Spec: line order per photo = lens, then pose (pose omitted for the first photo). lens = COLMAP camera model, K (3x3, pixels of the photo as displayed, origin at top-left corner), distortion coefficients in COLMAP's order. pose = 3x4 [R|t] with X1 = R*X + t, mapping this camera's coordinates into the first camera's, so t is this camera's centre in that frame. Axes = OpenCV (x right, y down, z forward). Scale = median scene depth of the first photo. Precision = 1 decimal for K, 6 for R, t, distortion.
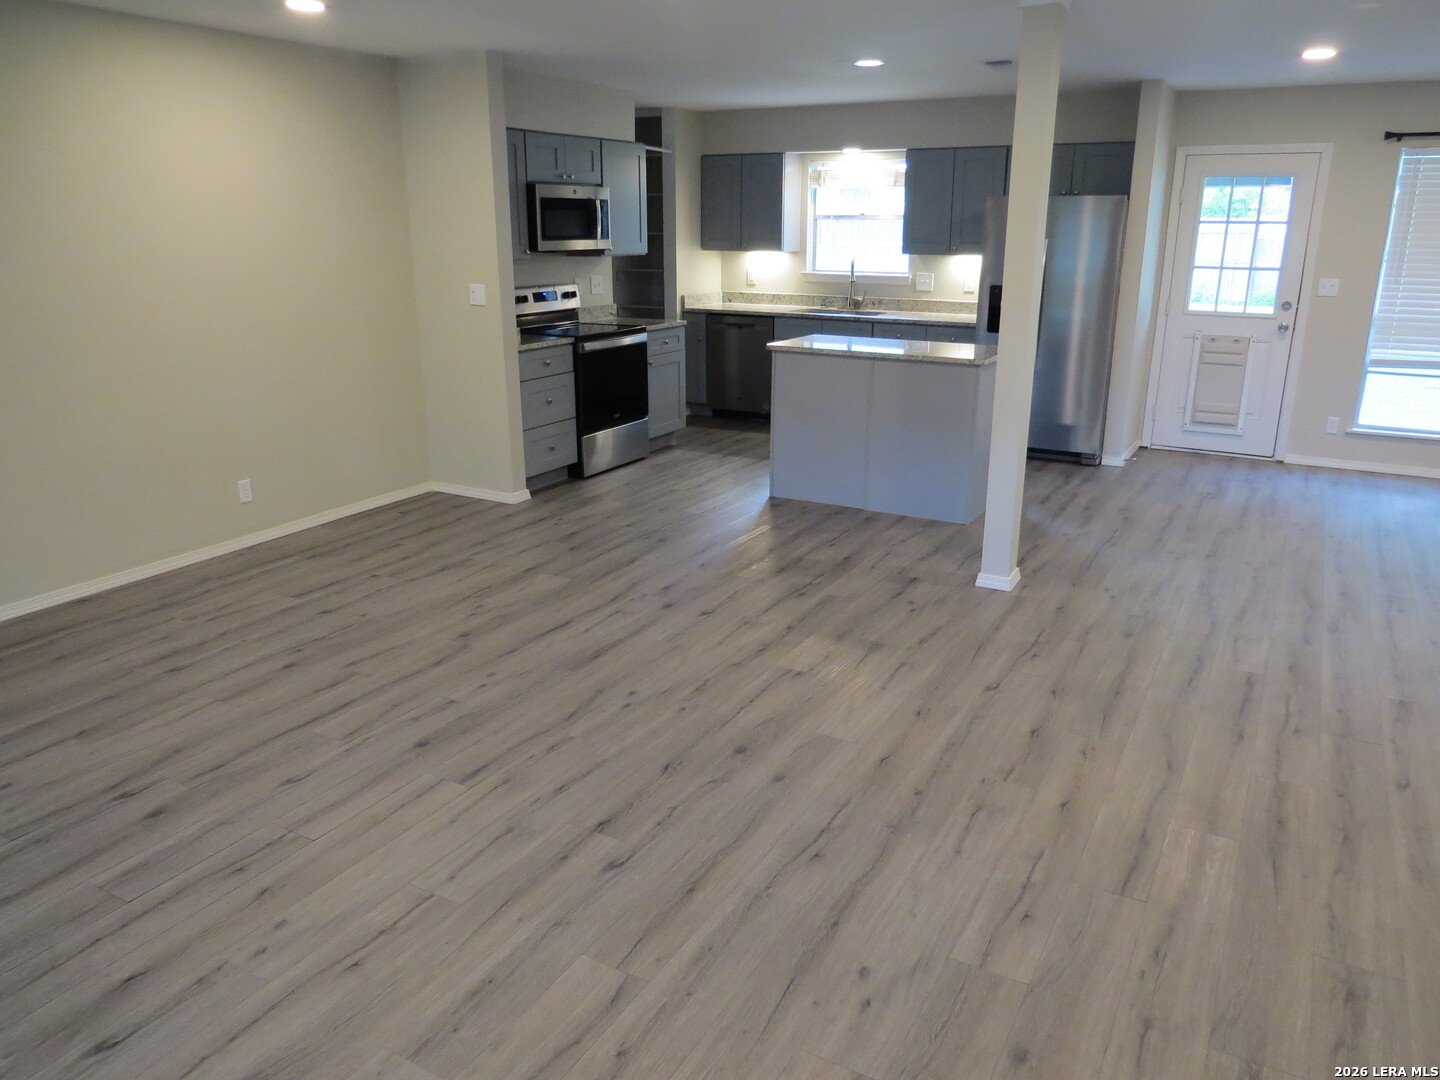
lens RADIAL K [[1026.8, 0, 724.1], [0, 1026.8, 540.4], [0, 0, 1]] dist [-0.022188, -0.002439]
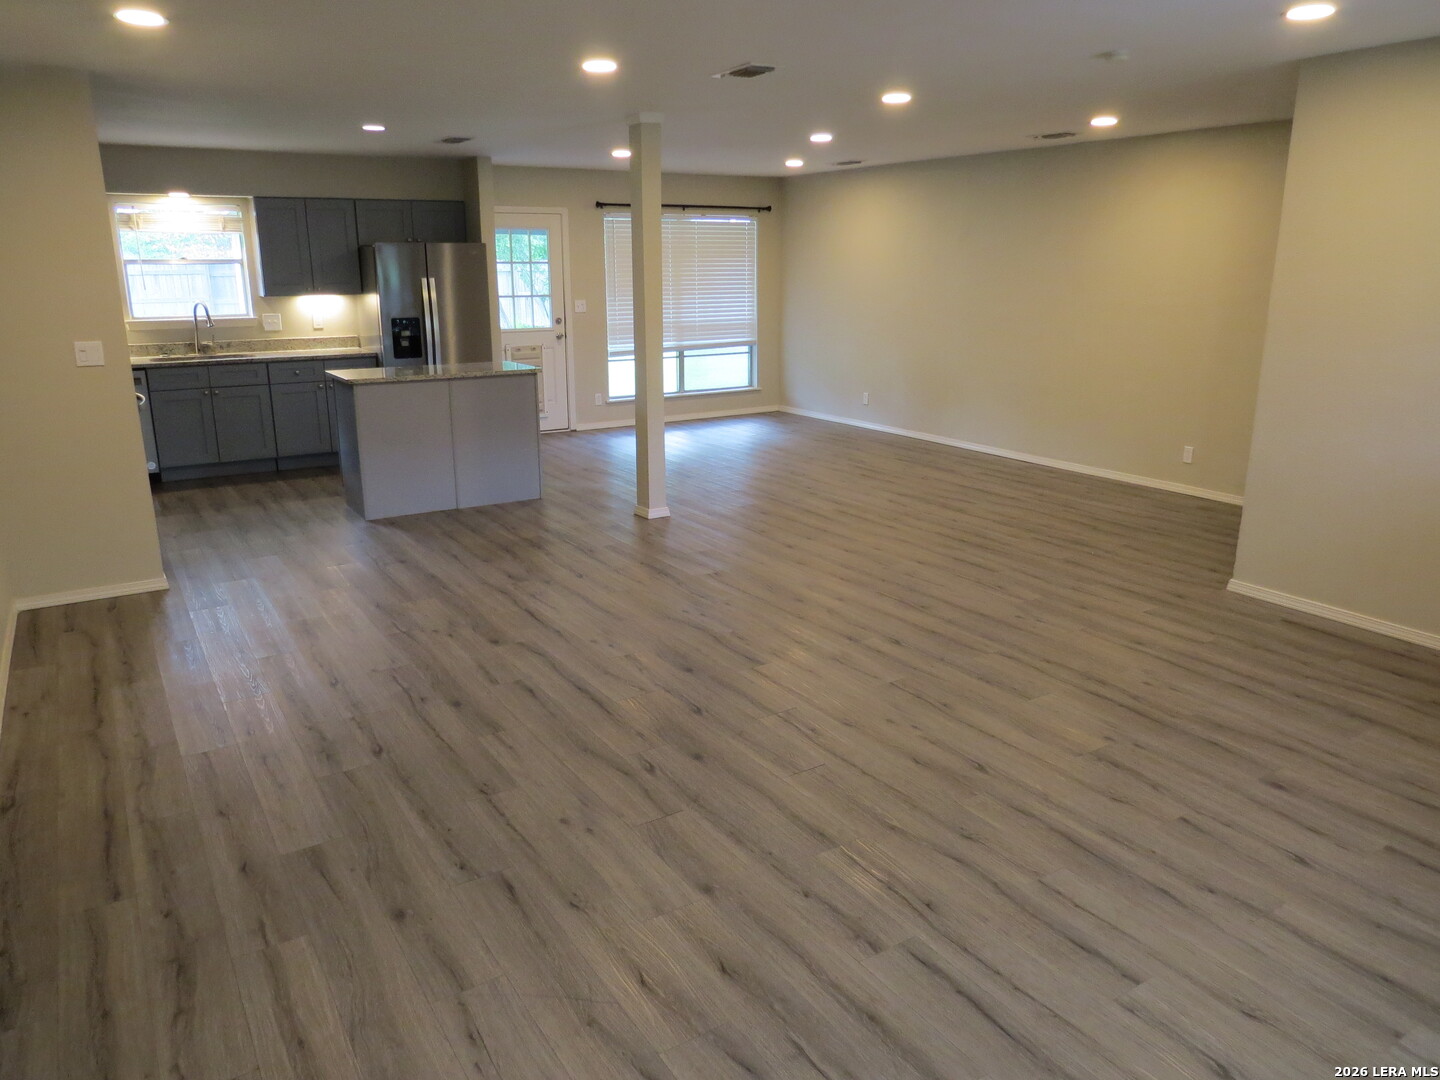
lens RADIAL K [[1026.8, 0, 724.1], [0, 1026.8, 540.4], [0, 0, 1]] dist [-0.022188, -0.002439]
pose [[0.472689, -0.233675, 0.849683, -0.737874], [0.264552, 0.957356, 0.116113, -0.051761], [-0.840581, 0.169900, 0.514351, 0.153537]]
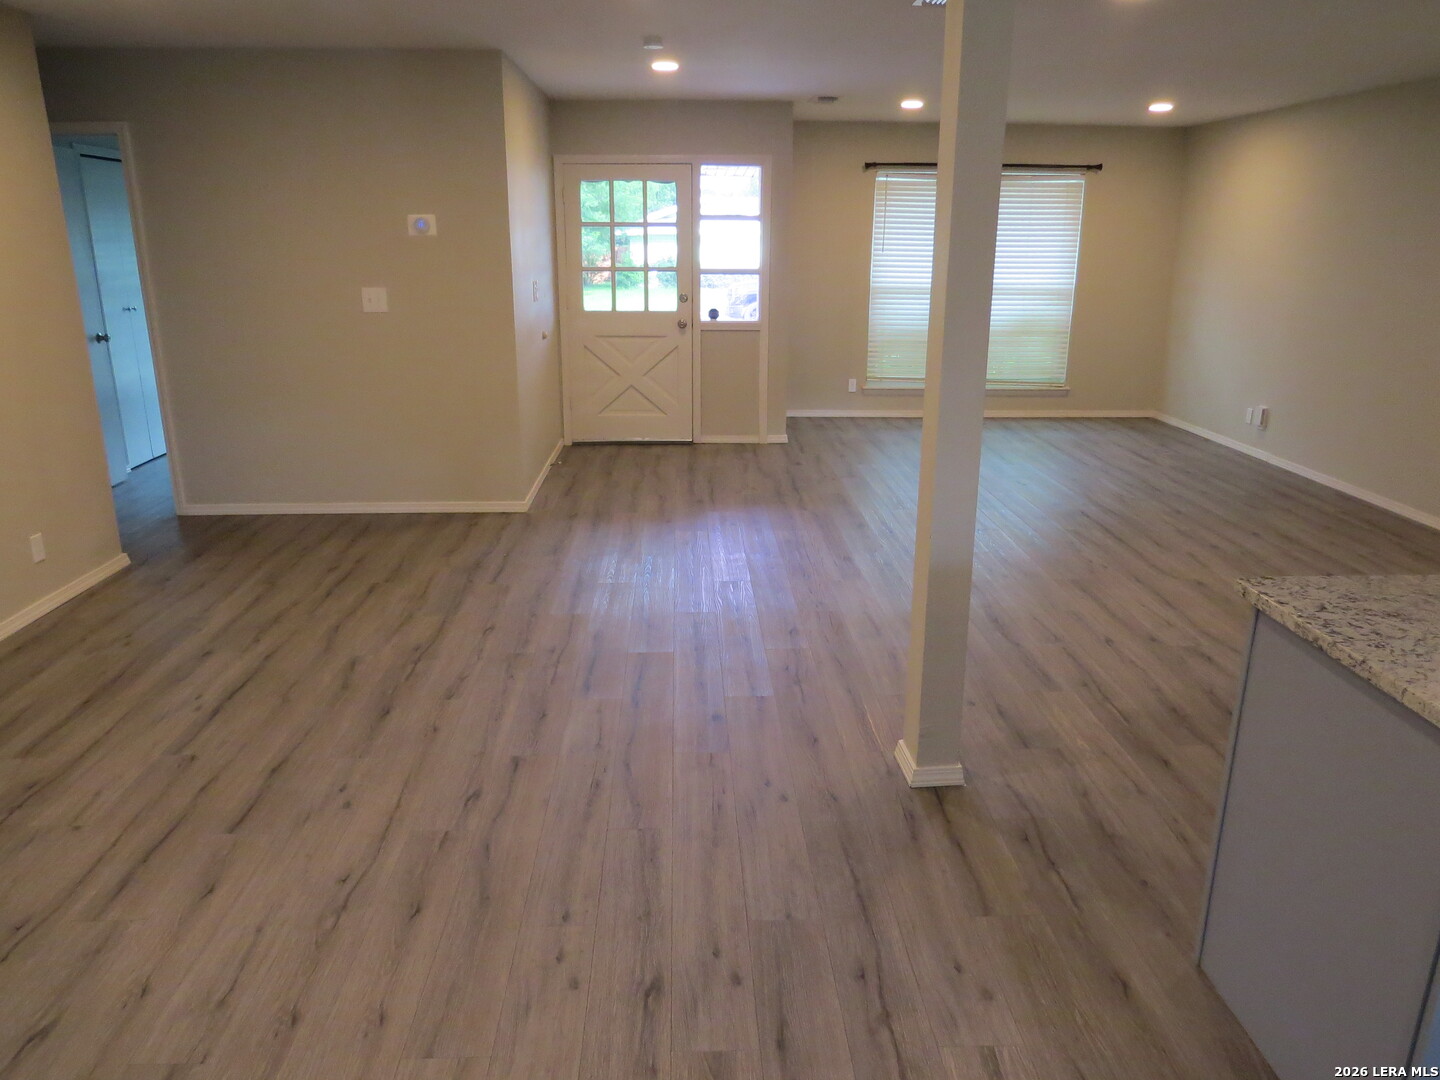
lens RADIAL K [[1026.8, 0, 724.1], [0, 1026.8, 540.4], [0, 0, 1]] dist [-0.022188, -0.002439]
pose [[-0.846175, 0.149958, -0.511371, 0.565569], [-0.161953, 0.841841, 0.514854, -0.328105], [0.507700, 0.518474, -0.688059, 1.066080]]
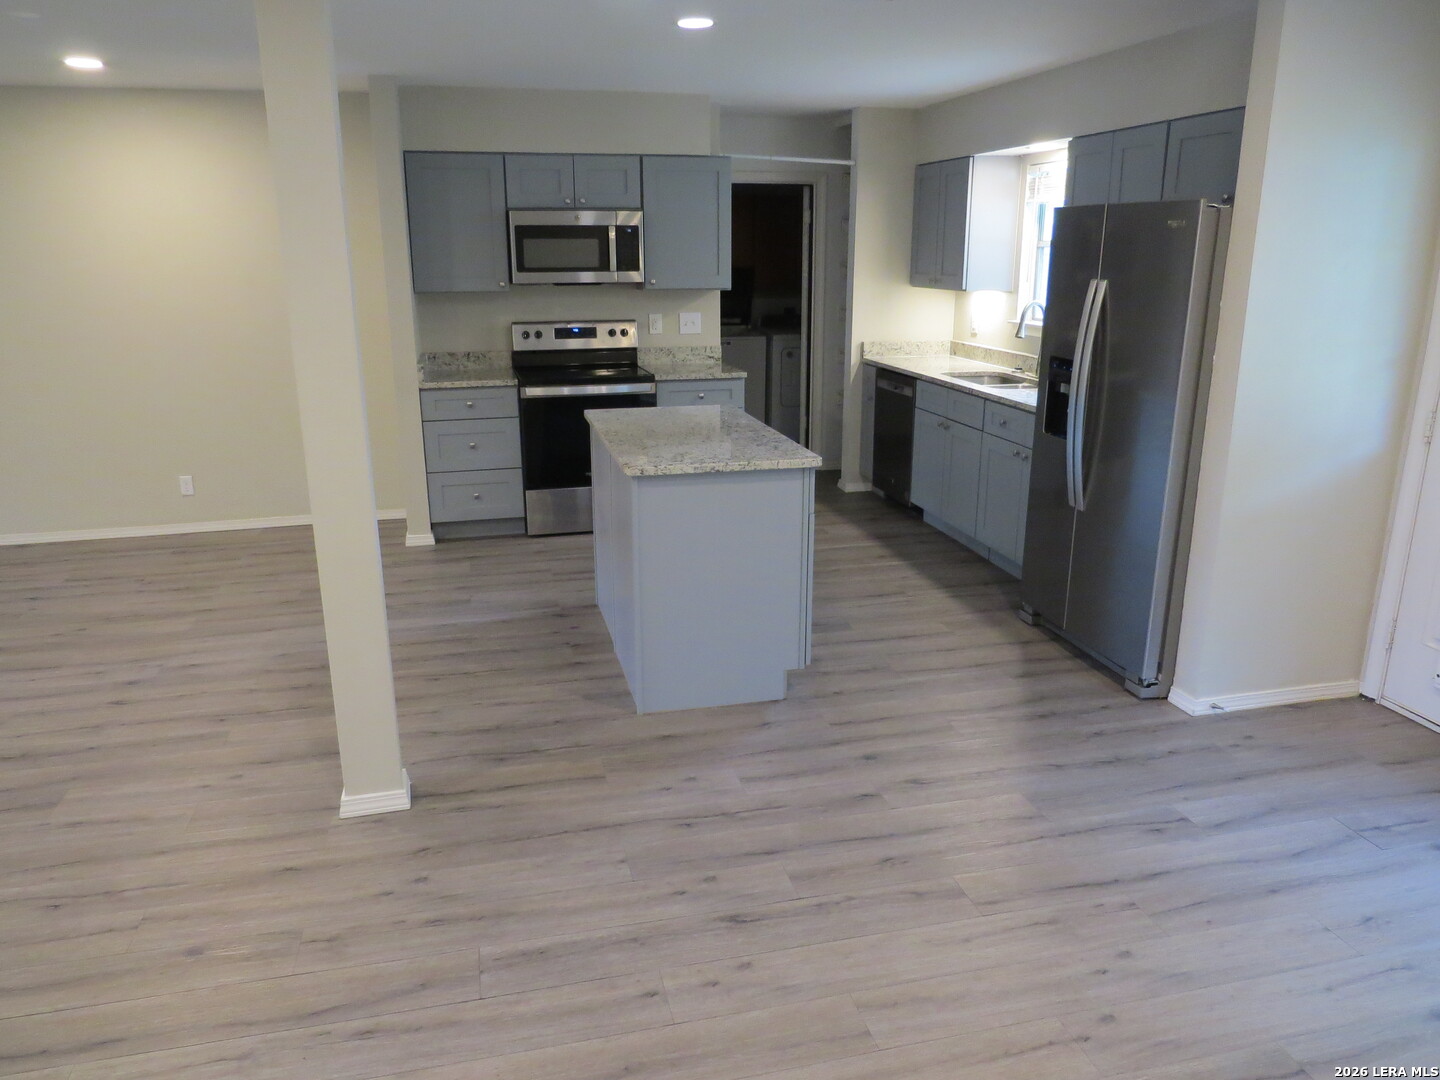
lens RADIAL K [[1026.8, 0, 724.1], [0, 1026.8, 540.4], [0, 0, 1]] dist [-0.022188, -0.002439]
pose [[0.691822, 0.197484, -0.694538, 0.688371], [-0.212118, 0.975016, 0.065946, -0.173514], [0.690209, 0.101701, 0.716428, 0.541734]]
